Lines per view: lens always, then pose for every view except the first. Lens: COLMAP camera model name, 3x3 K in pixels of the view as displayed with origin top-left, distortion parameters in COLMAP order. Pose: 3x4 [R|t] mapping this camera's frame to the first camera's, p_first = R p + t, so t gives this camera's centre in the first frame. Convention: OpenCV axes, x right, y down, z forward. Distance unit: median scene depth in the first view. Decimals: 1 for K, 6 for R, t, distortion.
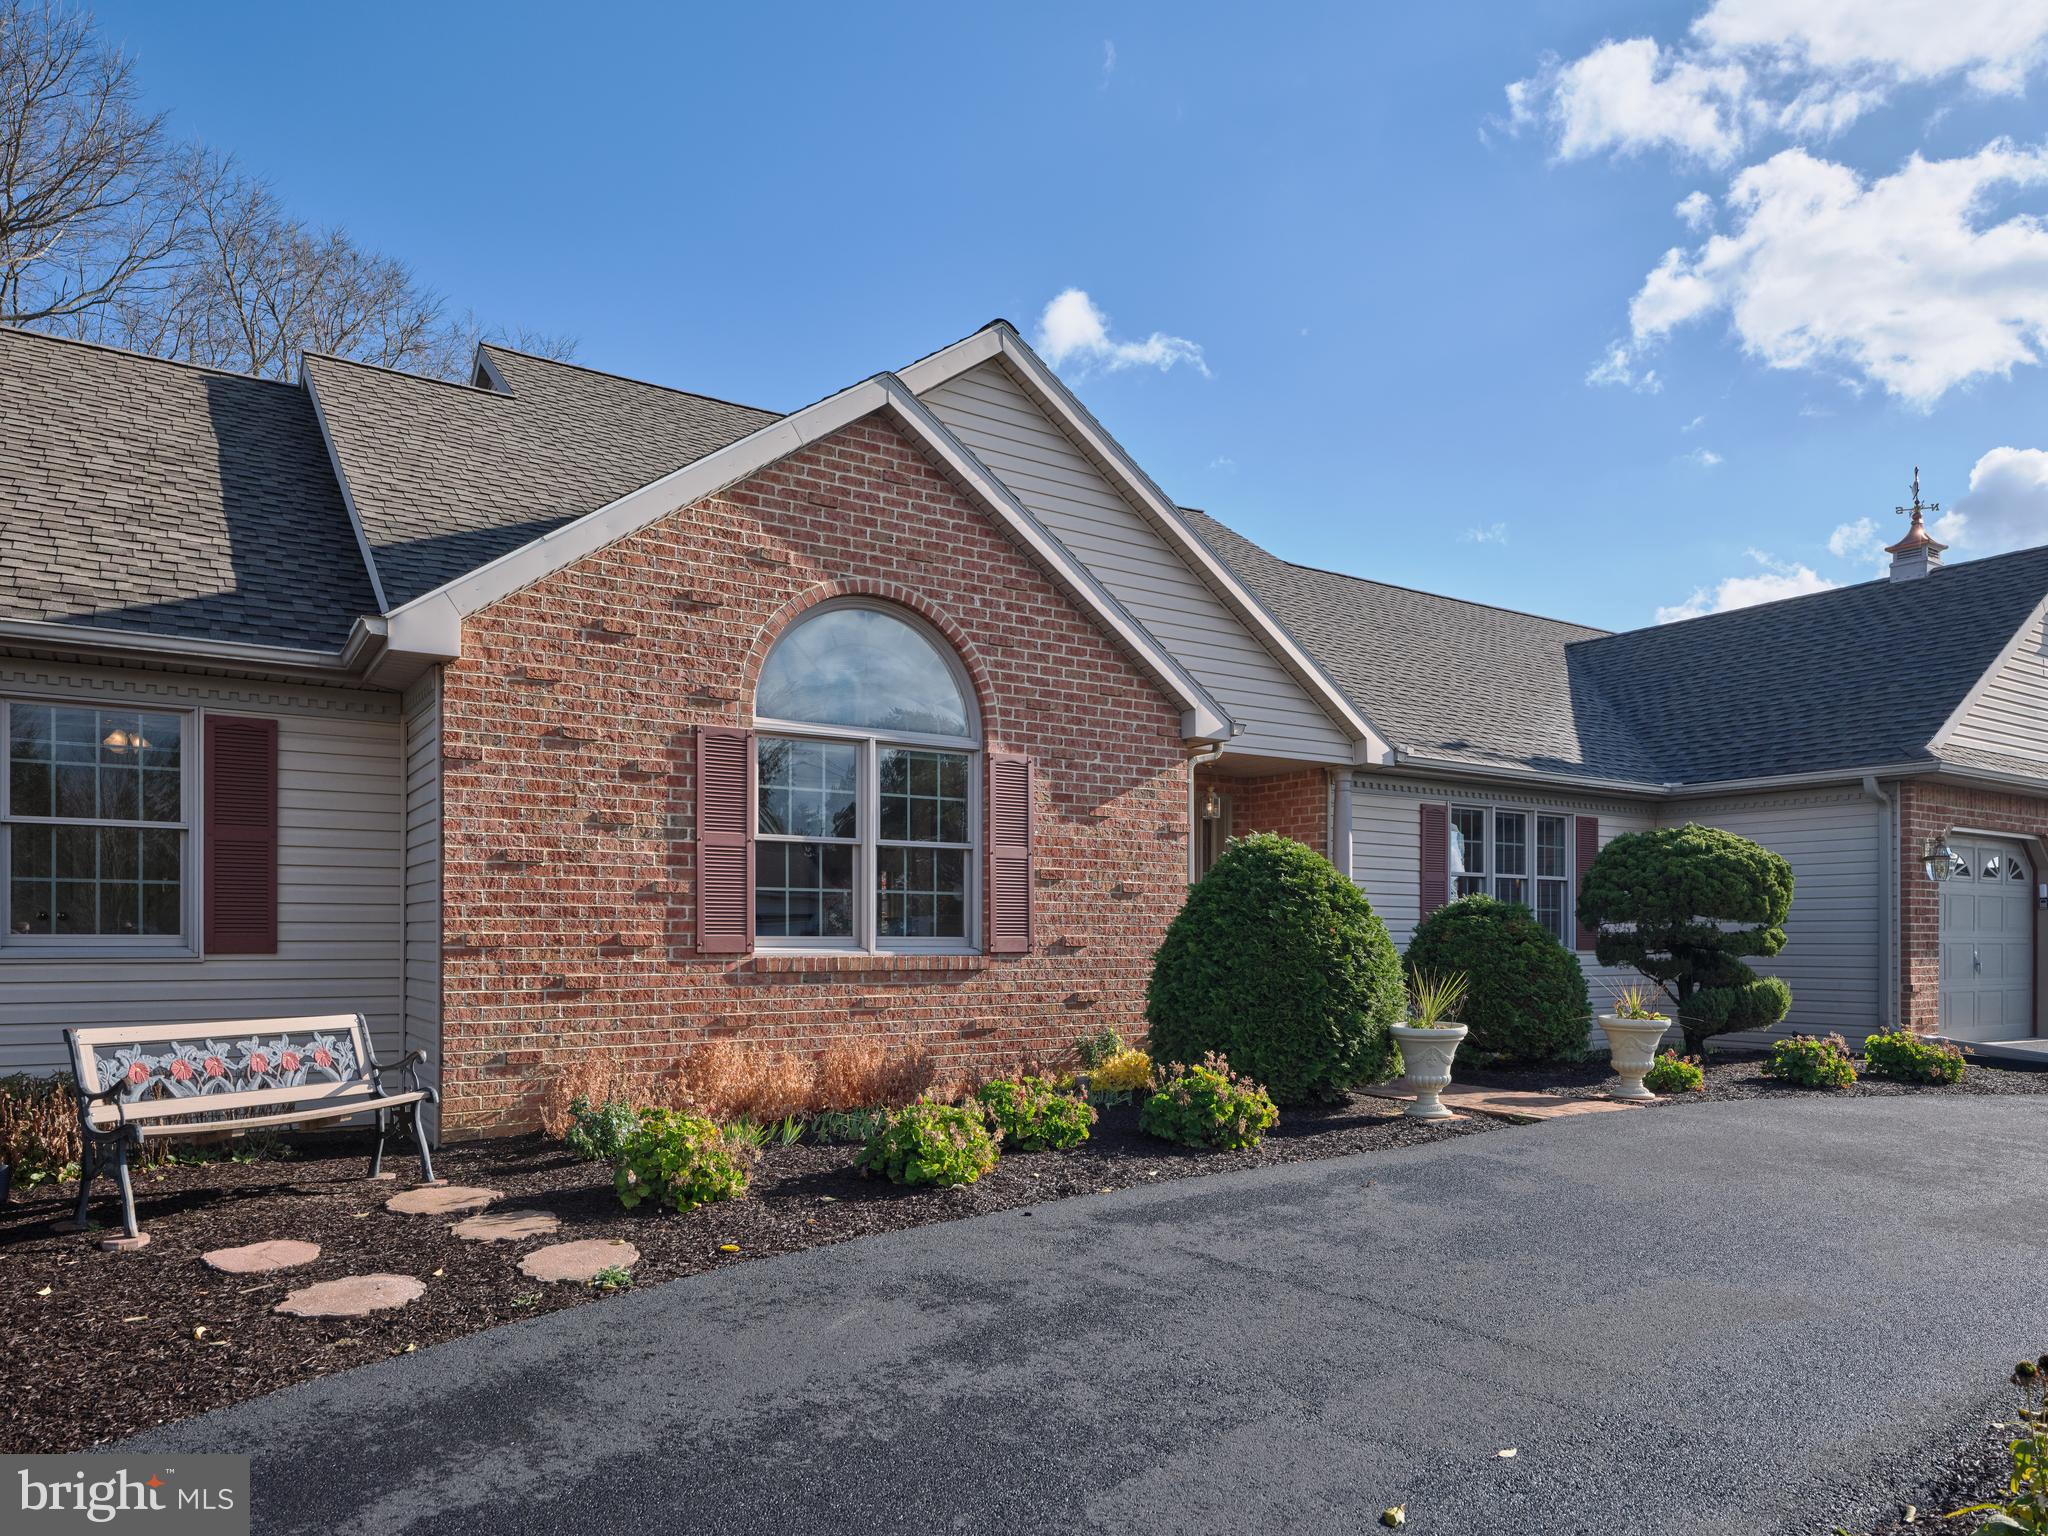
lens RADIAL K [[1250.4, 0, 1022.0], [0, 1250.4, 770.0], [0, 0, 1]] dist [-0.021712, -0.000398]
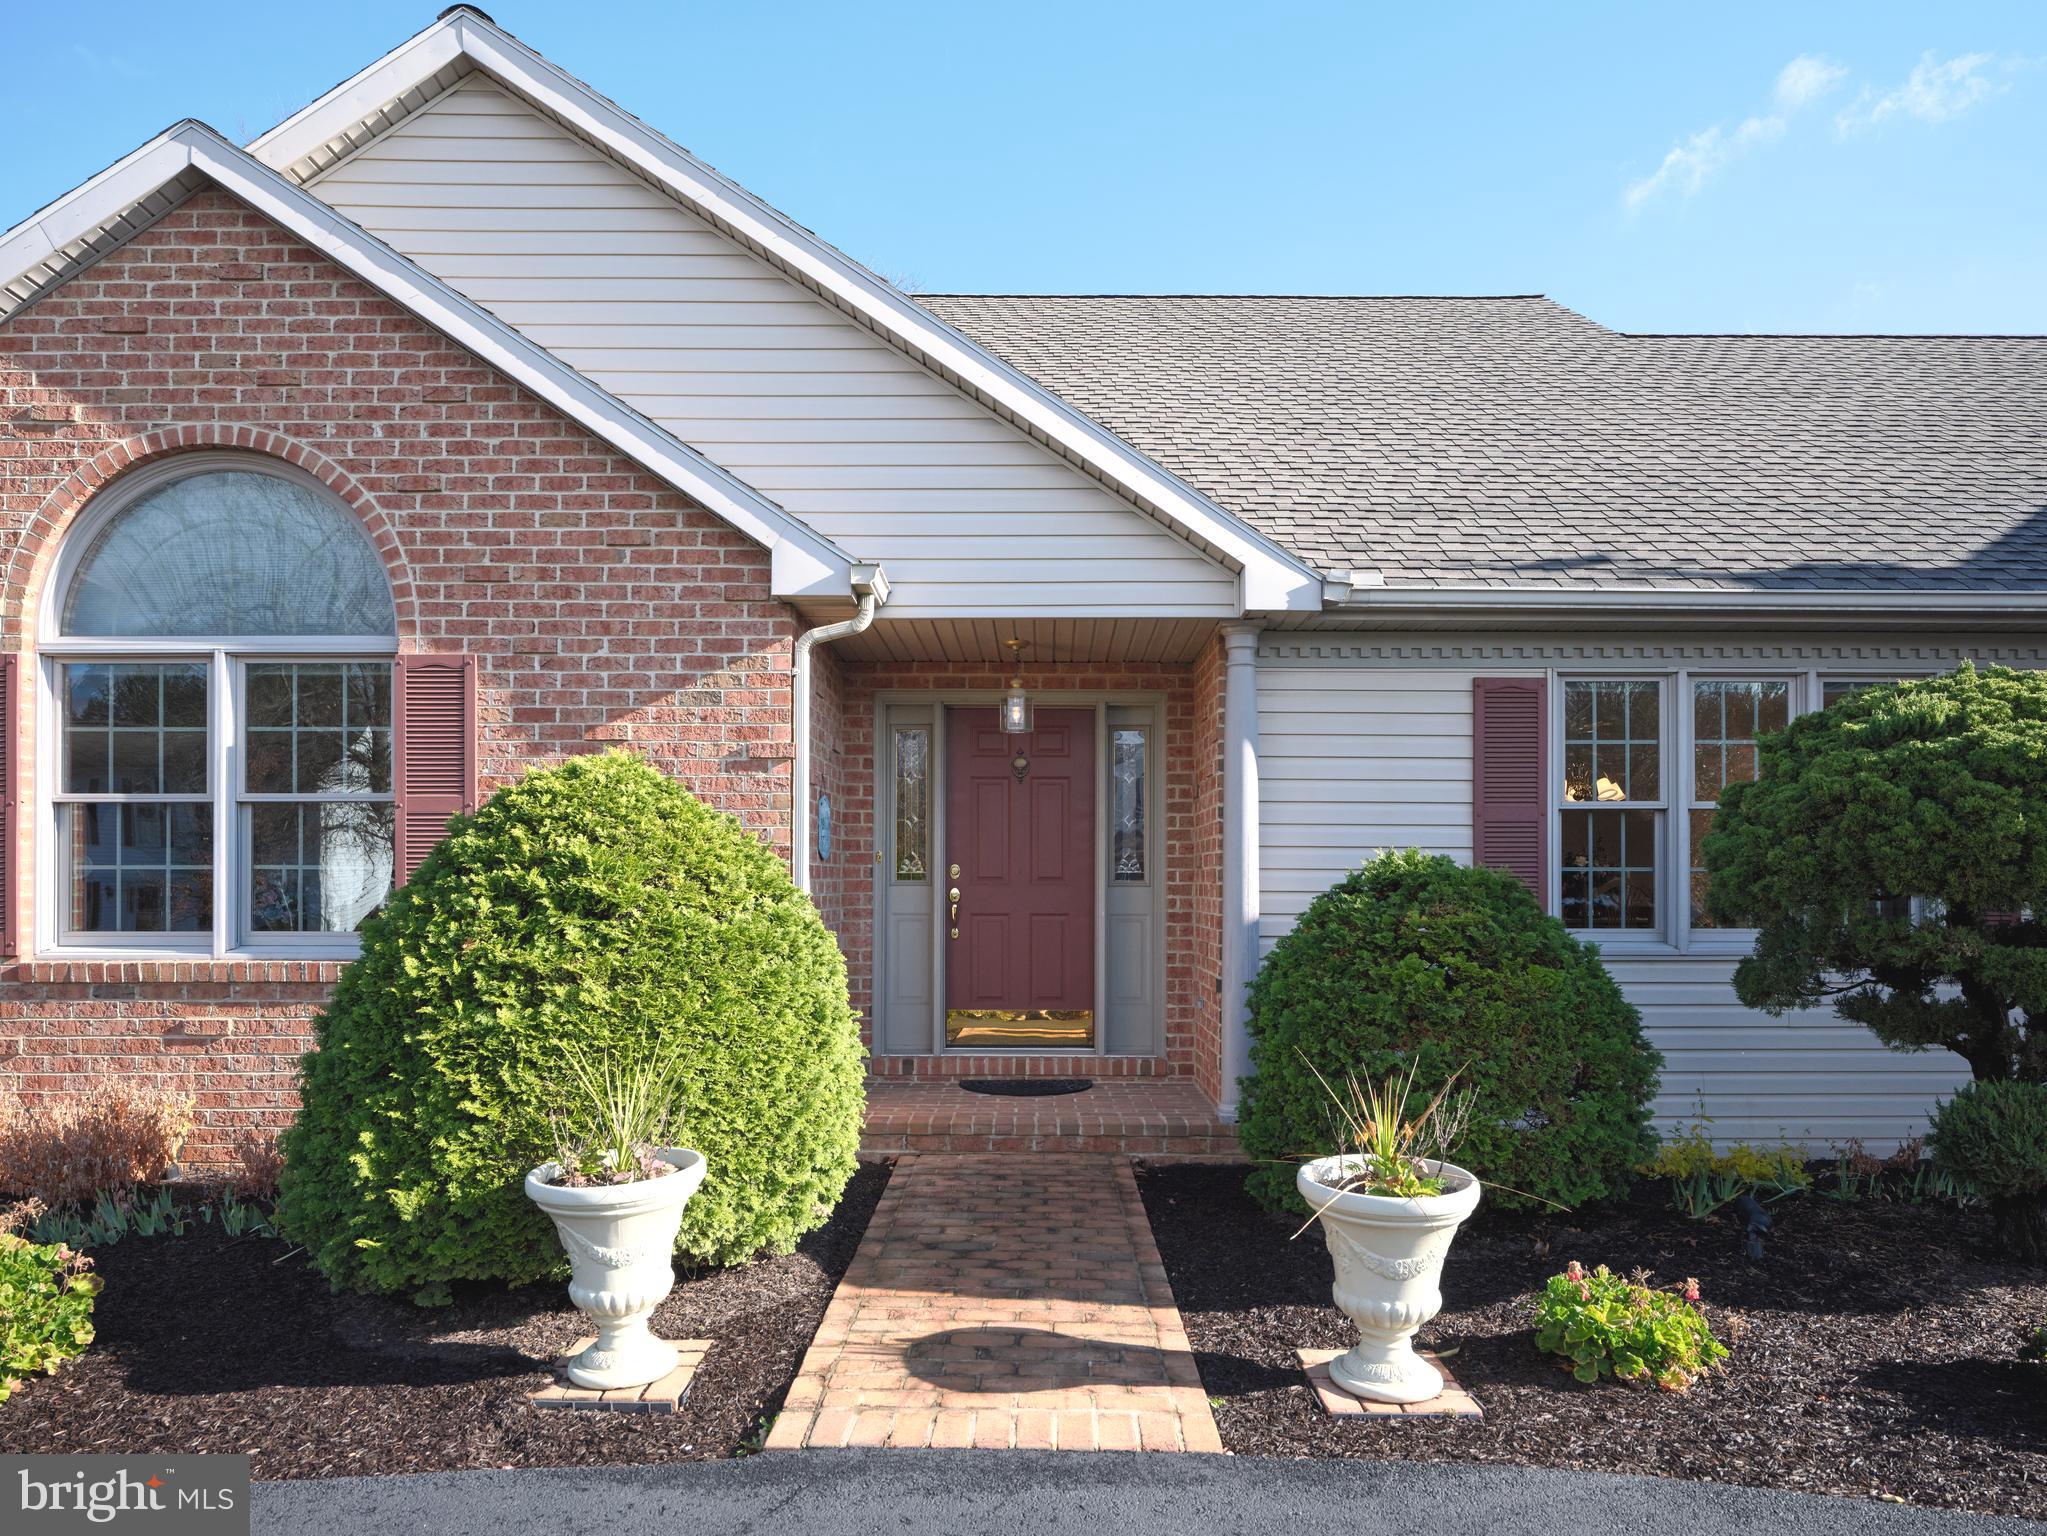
lens RADIAL K [[1217.6, 0, 1024.4], [0, 1217.6, 759.6], [0, 0, 1]] dist [-0.007124, -0.001707]
pose [[0.851928, -0.056098, -0.520645, 0.581787], [0.072923, 0.997267, 0.011870, 0.057292], [0.518556, -0.048080, 0.853691, 0.613806]]
